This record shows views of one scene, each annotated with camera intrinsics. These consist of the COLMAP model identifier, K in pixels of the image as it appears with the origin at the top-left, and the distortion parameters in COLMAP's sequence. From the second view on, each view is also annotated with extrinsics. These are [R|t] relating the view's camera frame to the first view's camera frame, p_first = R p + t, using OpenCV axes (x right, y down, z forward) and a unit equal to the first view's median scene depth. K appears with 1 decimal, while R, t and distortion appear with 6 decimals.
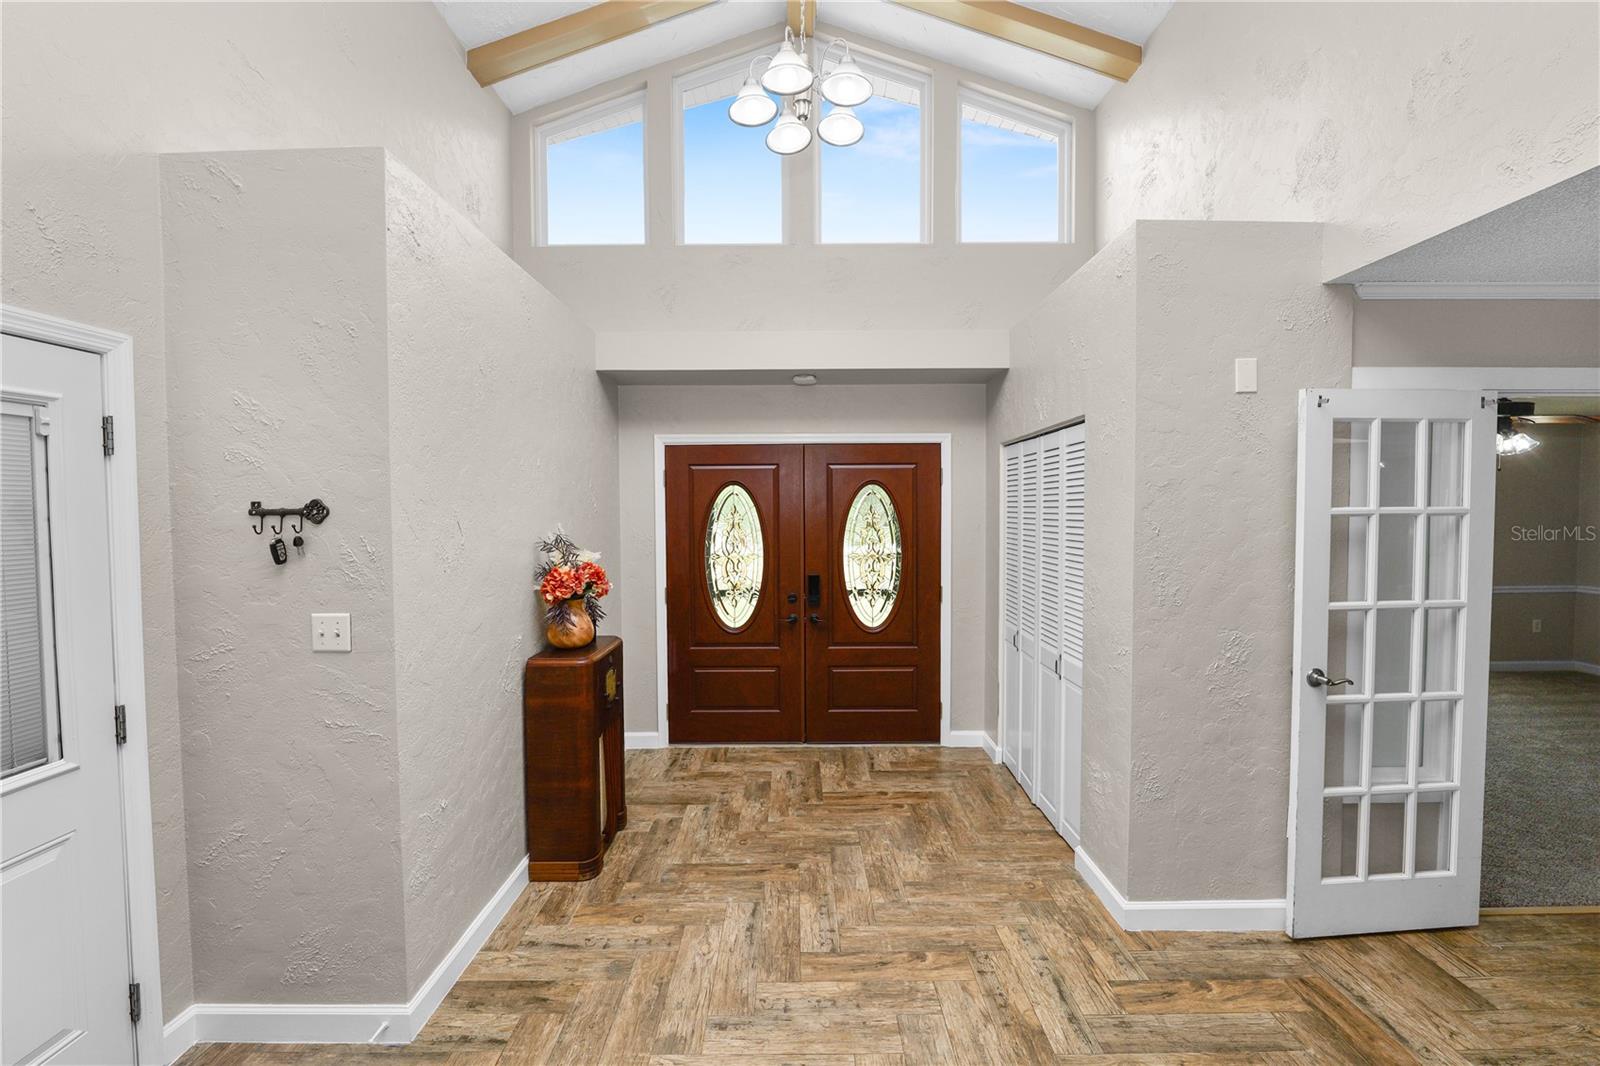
lens RADIAL K [[650.9, 0, 796.3], [0, 650.9, 528.9], [0, 0, 1]] dist [-0.010353, 0.000178]
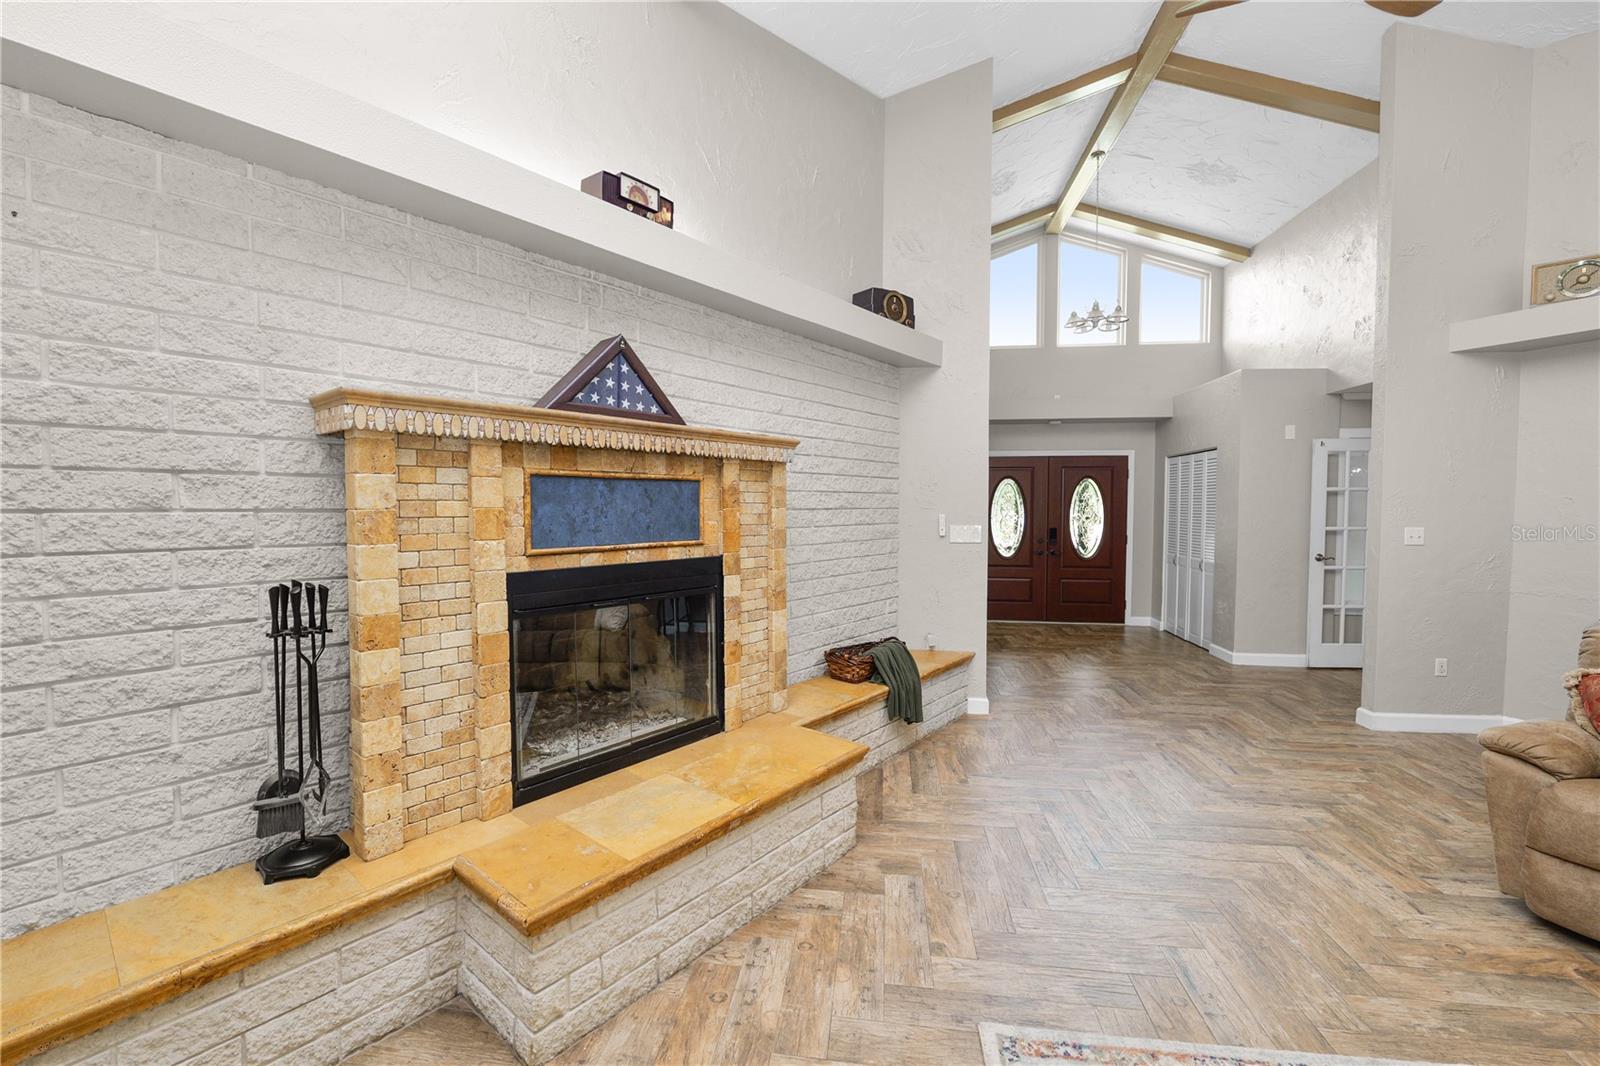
lens RADIAL K [[650.9, 0, 796.3], [0, 650.9, 528.9], [0, 0, 1]] dist [-0.010353, 0.000178]
pose [[0.990280, 0.010596, -0.138686, -0.452950], [-0.009775, 0.999930, 0.006604, 0.070682], [0.138746, -0.005184, 0.990314, -0.942172]]
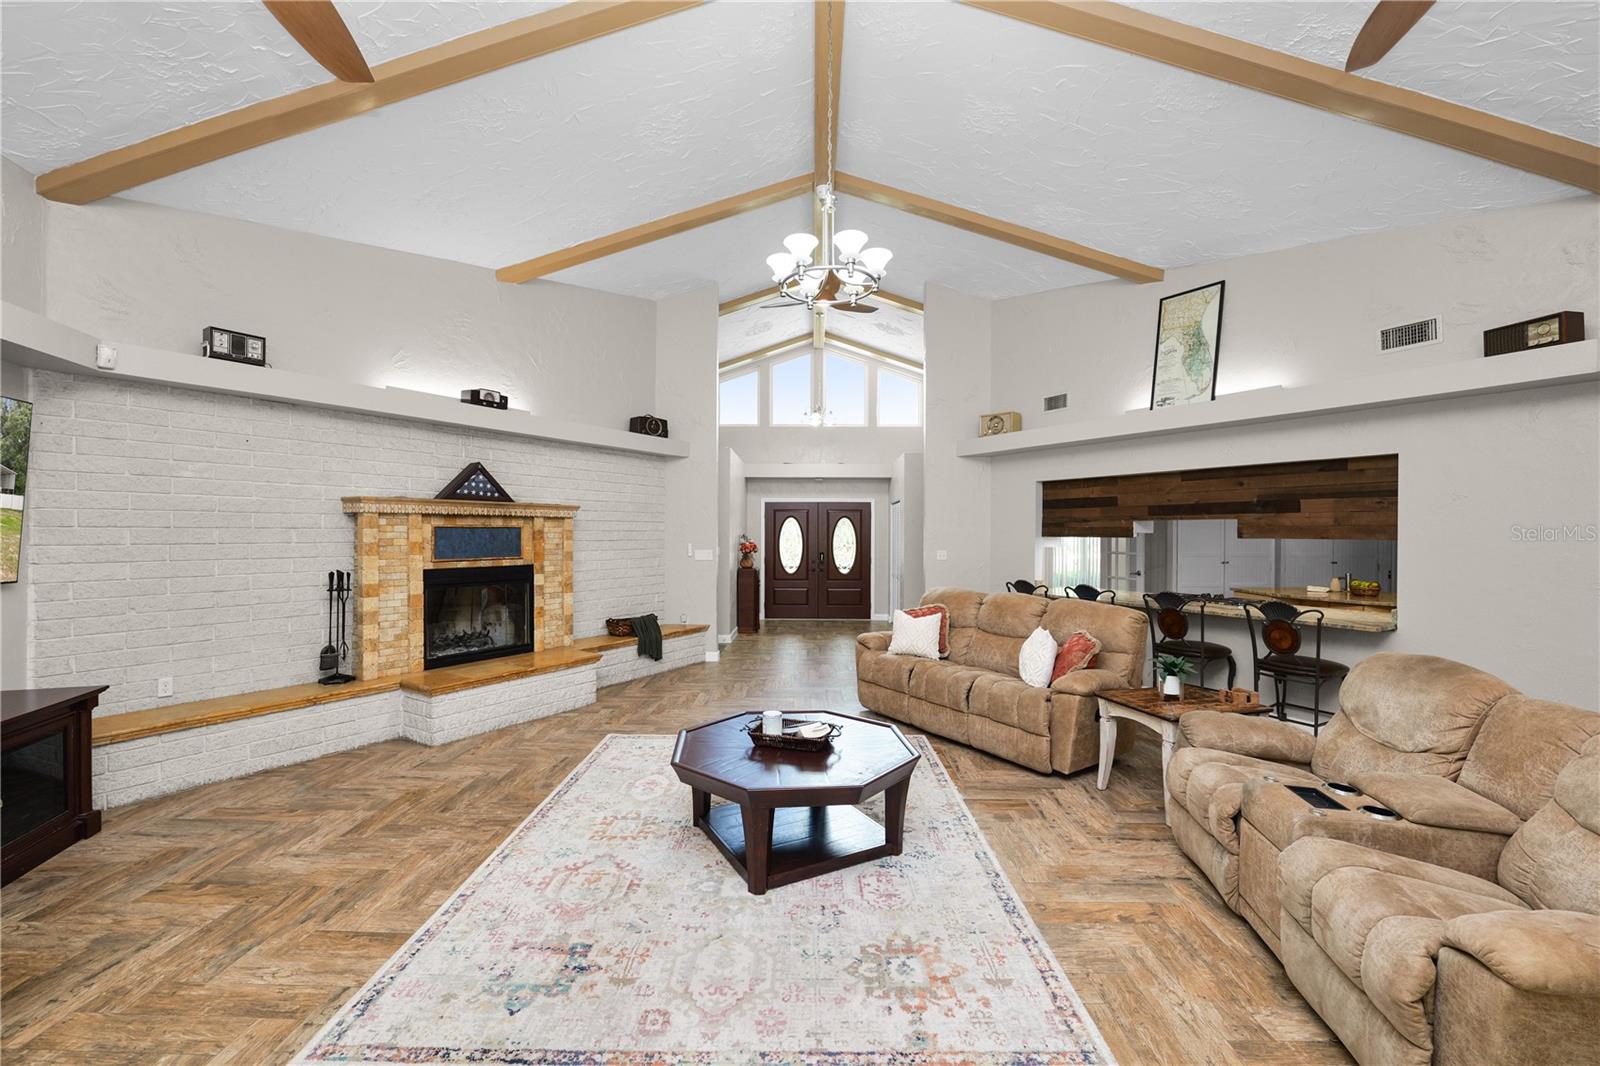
lens RADIAL K [[655.6, 0, 800.0], [0, 655.6, 533.0], [0, 0, 1]] dist [-0.012835, 0.000186]
pose [[0.999885, 0.008428, -0.012625, -0.028464], [-0.008800, 0.999521, -0.029687, 0.073816], [0.012369, 0.029794, 0.999480, -1.683859]]
